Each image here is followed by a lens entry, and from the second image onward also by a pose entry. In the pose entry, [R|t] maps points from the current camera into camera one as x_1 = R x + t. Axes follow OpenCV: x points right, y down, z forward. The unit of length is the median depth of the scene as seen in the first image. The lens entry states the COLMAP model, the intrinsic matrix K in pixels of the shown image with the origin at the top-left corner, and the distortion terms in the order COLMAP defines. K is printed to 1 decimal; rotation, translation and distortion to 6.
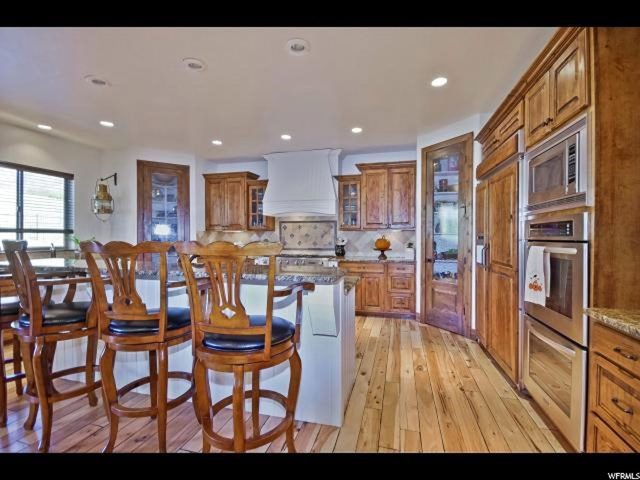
lens RADIAL K [[286.5, 0, 326.6], [0, 286.5, 241.5], [0, 0, 1]] dist [0.001274, 0.000175]
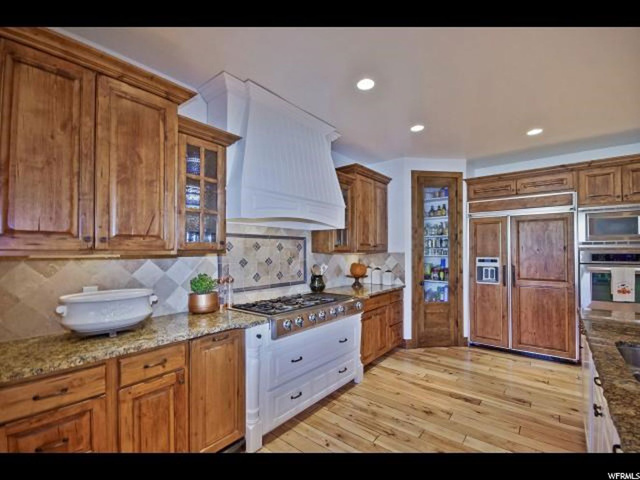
lens RADIAL K [[284.7, 0, 332.1], [0, 284.7, 247.6], [0, 0, 1]] dist [0.001670, -0.008014]
pose [[0.394621, 0.009264, 0.918797, -0.614538], [0.018905, 0.999656, -0.018199, -0.042353], [-0.918649, 0.024552, 0.394310, 0.796578]]
